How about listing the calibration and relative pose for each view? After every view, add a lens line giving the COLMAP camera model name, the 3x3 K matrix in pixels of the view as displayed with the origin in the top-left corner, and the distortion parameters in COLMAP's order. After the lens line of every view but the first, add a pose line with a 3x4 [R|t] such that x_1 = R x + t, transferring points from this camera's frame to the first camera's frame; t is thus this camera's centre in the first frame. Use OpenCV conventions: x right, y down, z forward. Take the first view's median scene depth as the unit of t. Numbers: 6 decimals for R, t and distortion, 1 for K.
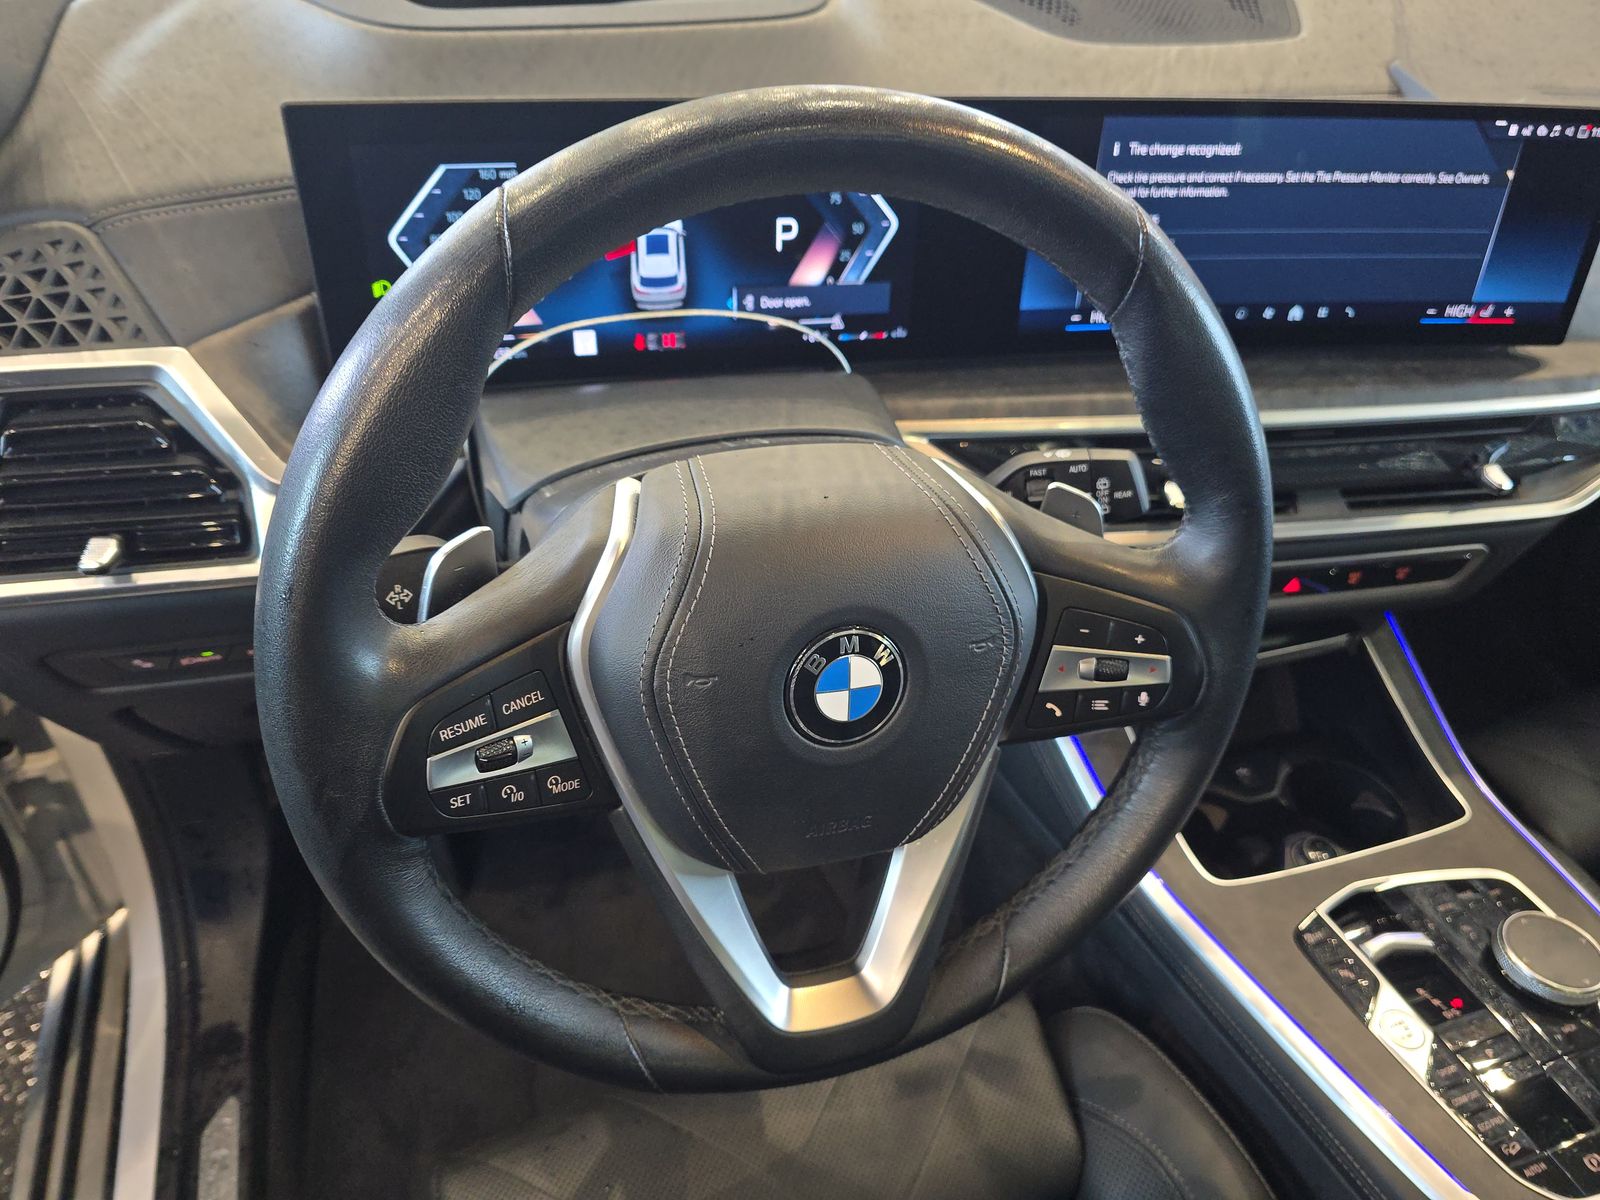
lens RADIAL K [[1085.2, 0, 799.7], [0, 1085.2, 594.1], [0, 0, 1]] dist [0.040359, -0.035184]
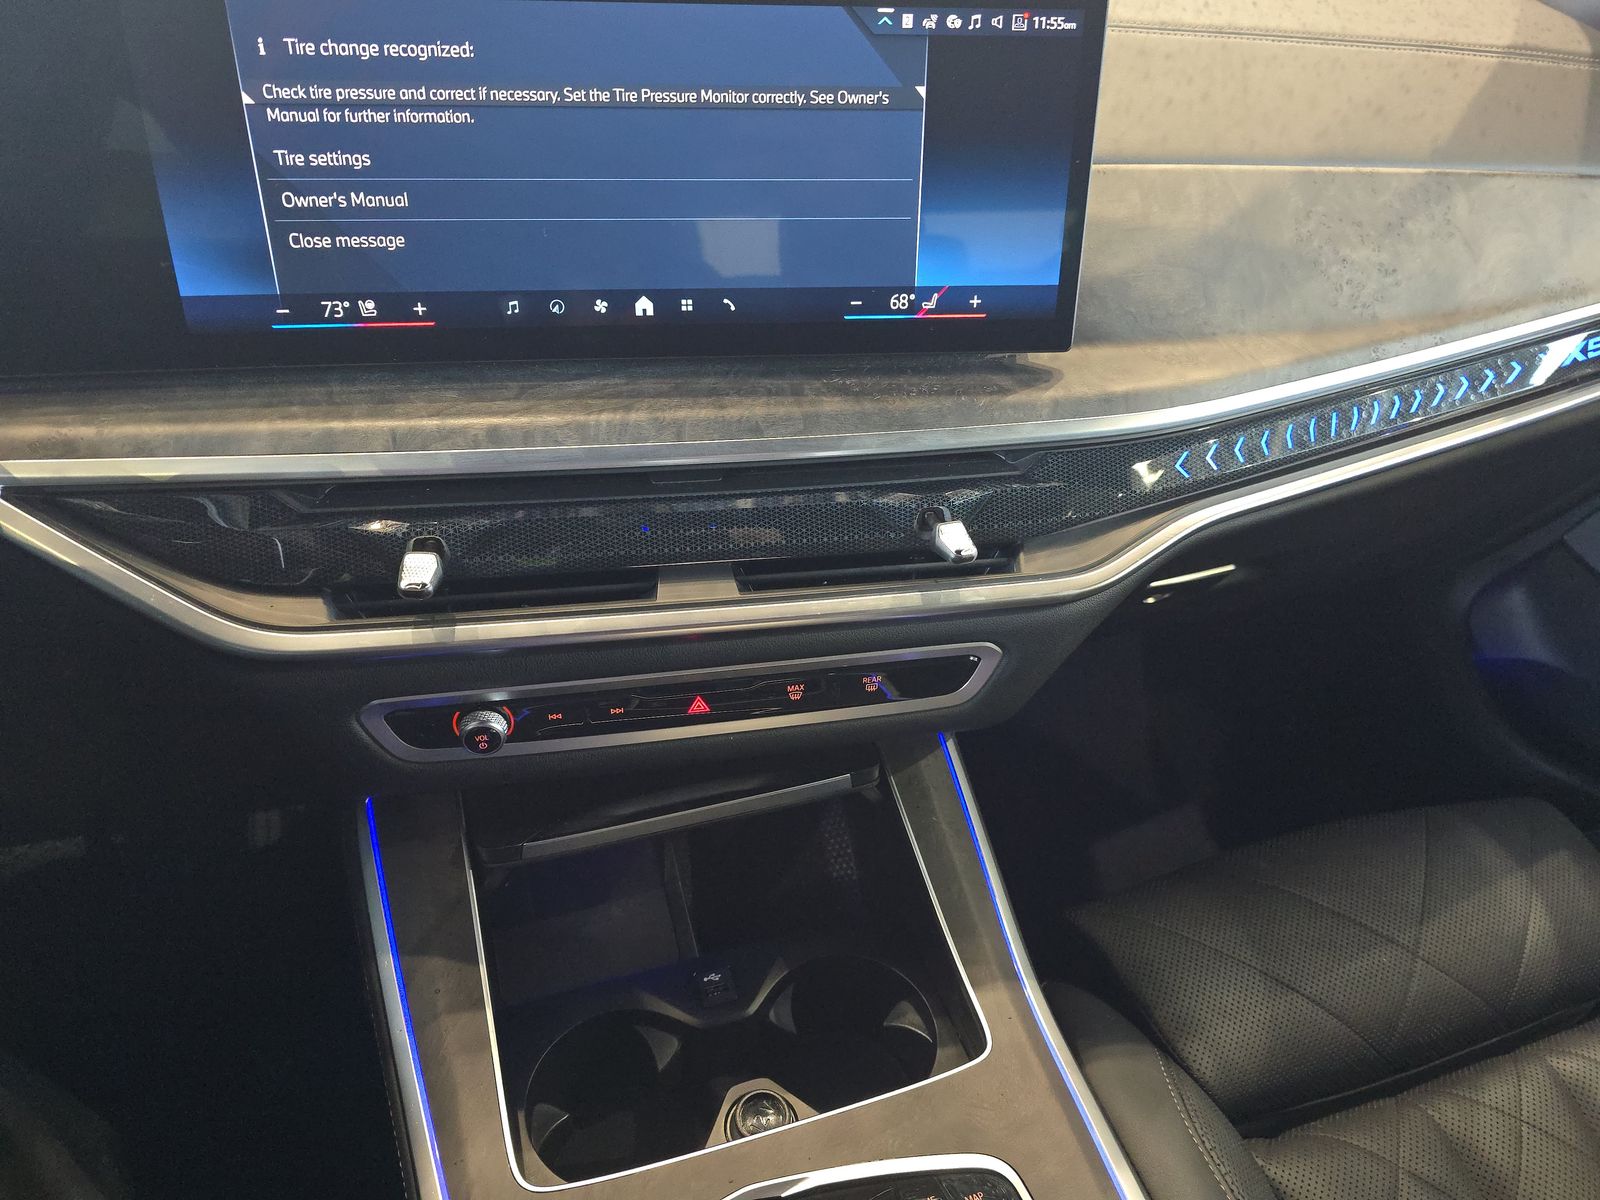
lens RADIAL K [[1080.0, 0, 782.2], [0, 1080.0, 599.2], [0, 0, 1]] dist [0.090624, -0.112125]
pose [[0.999654, -0.018467, -0.018719, 0.571690], [0.016610, 0.995346, -0.094929, -0.010328], [0.020385, 0.094585, 0.995308, 0.361774]]
